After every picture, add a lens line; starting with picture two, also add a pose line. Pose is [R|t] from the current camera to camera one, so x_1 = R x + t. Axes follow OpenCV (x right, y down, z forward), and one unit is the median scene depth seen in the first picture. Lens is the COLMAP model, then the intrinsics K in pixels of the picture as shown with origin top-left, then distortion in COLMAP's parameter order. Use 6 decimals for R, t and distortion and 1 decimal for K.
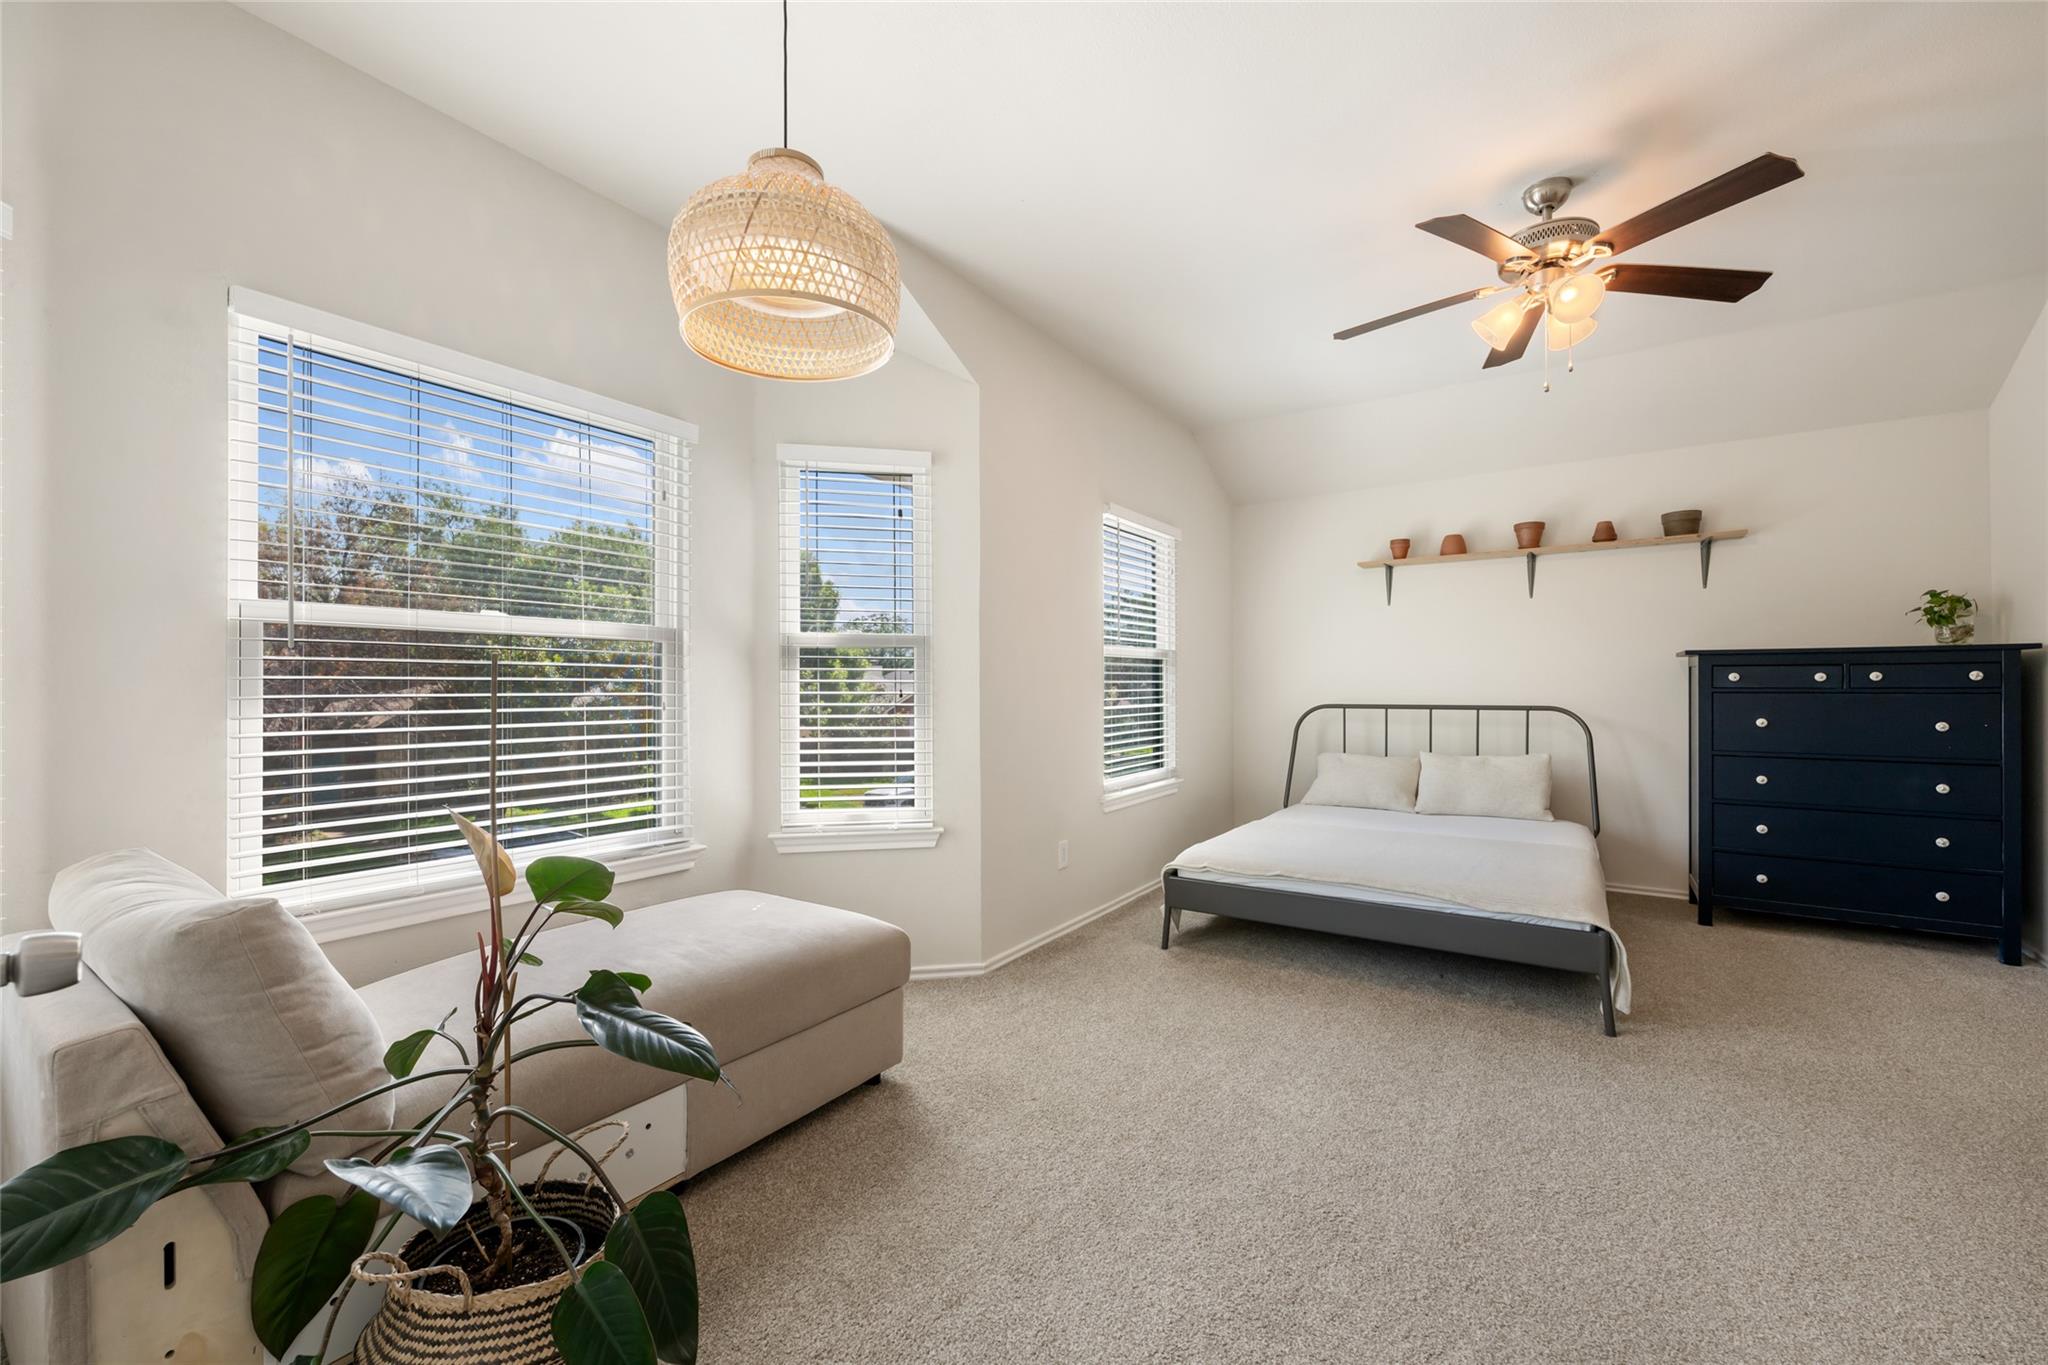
lens RADIAL K [[813.2, 0, 1023.6], [0, 813.2, 680.8], [0, 0, 1]] dist [-0.000855, -0.000355]
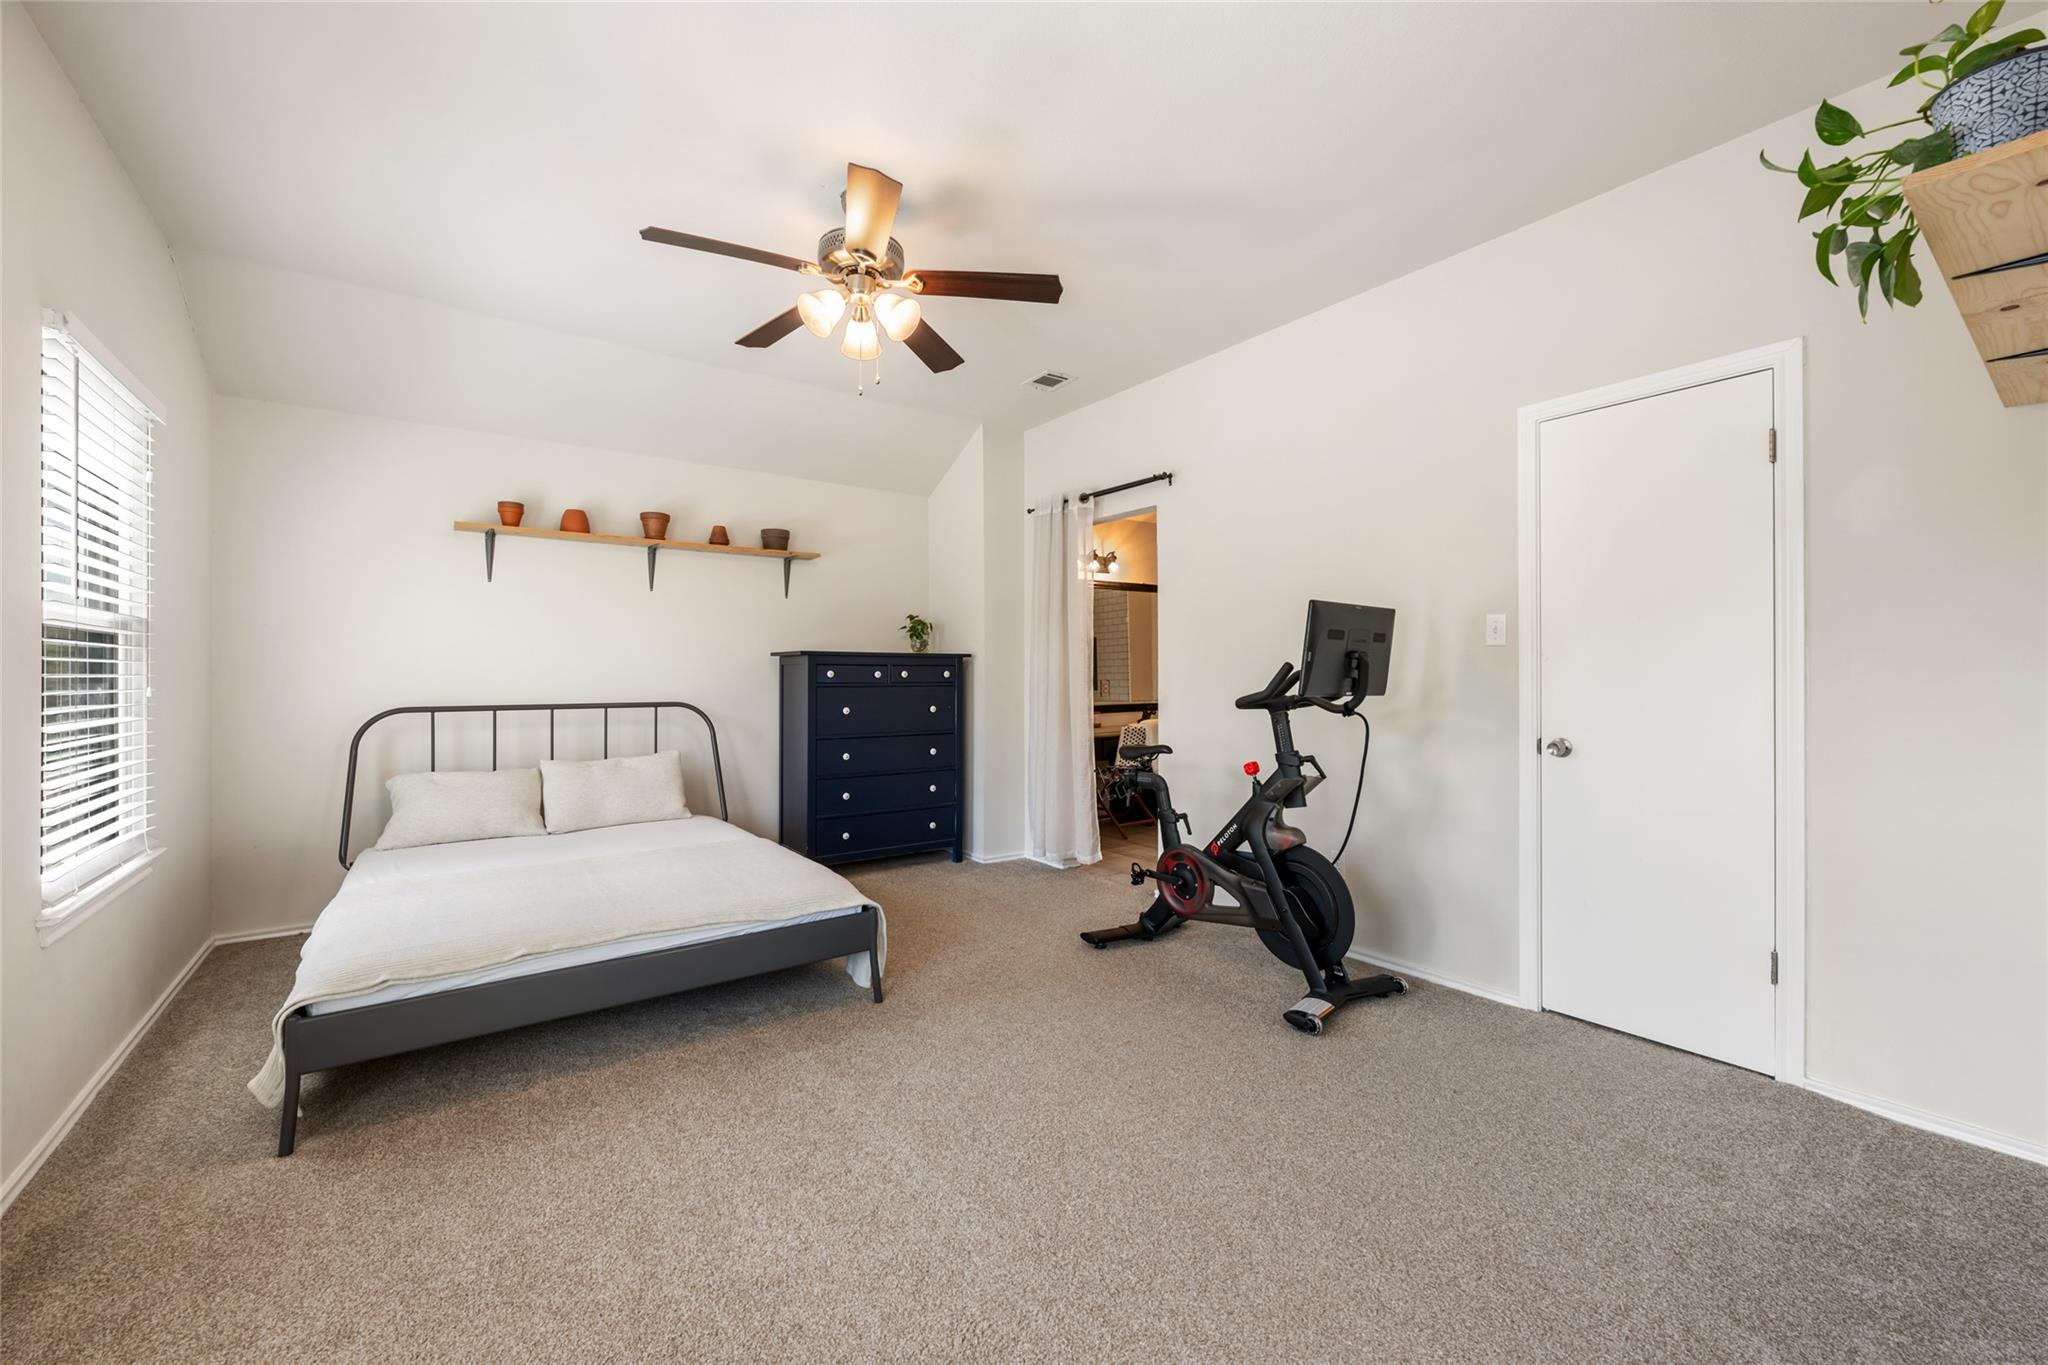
lens RADIAL K [[813.2, 0, 1023.6], [0, 813.2, 680.8], [0, 0, 1]] dist [-0.000855, -0.000355]
pose [[0.337006, -0.002455, 0.941499, -0.164771], [-0.004702, 0.999980, 0.004290, -0.001351], [-0.941491, -0.005873, 0.336988, 0.304178]]
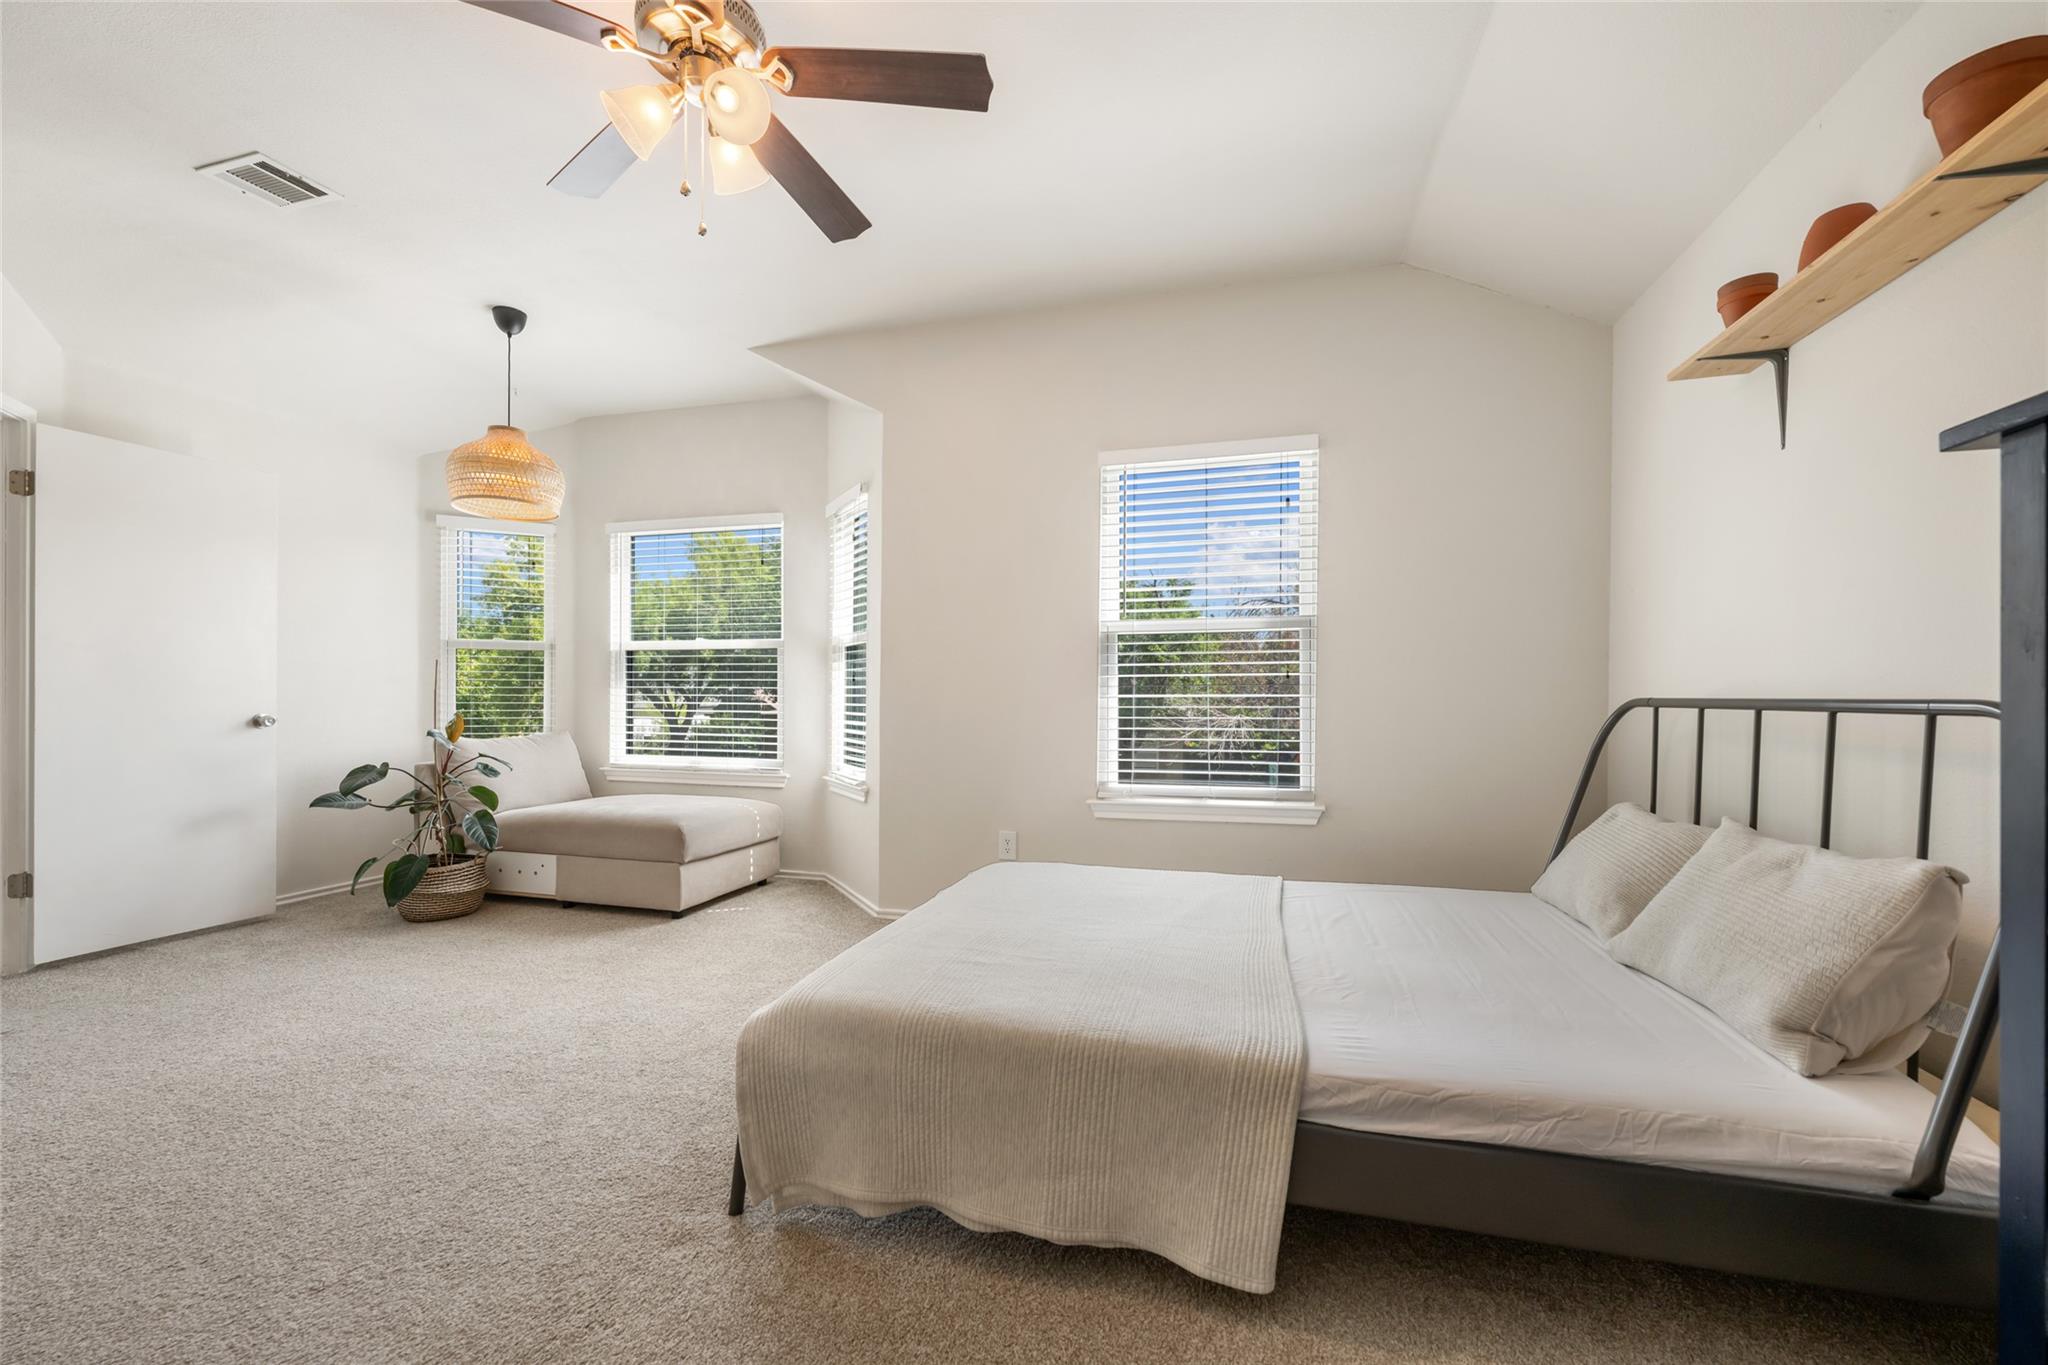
lens RADIAL K [[821.4, 0, 1025.3], [0, 821.4, 676.1], [0, 0, 1]] dist [-0.000143, 0.000241]
pose [[0.314124, -0.020144, -0.949168, 0.871139], [0.006318, 0.999797, -0.019128, 0.029268], [0.949361, 0.000011, 0.314187, 0.650062]]
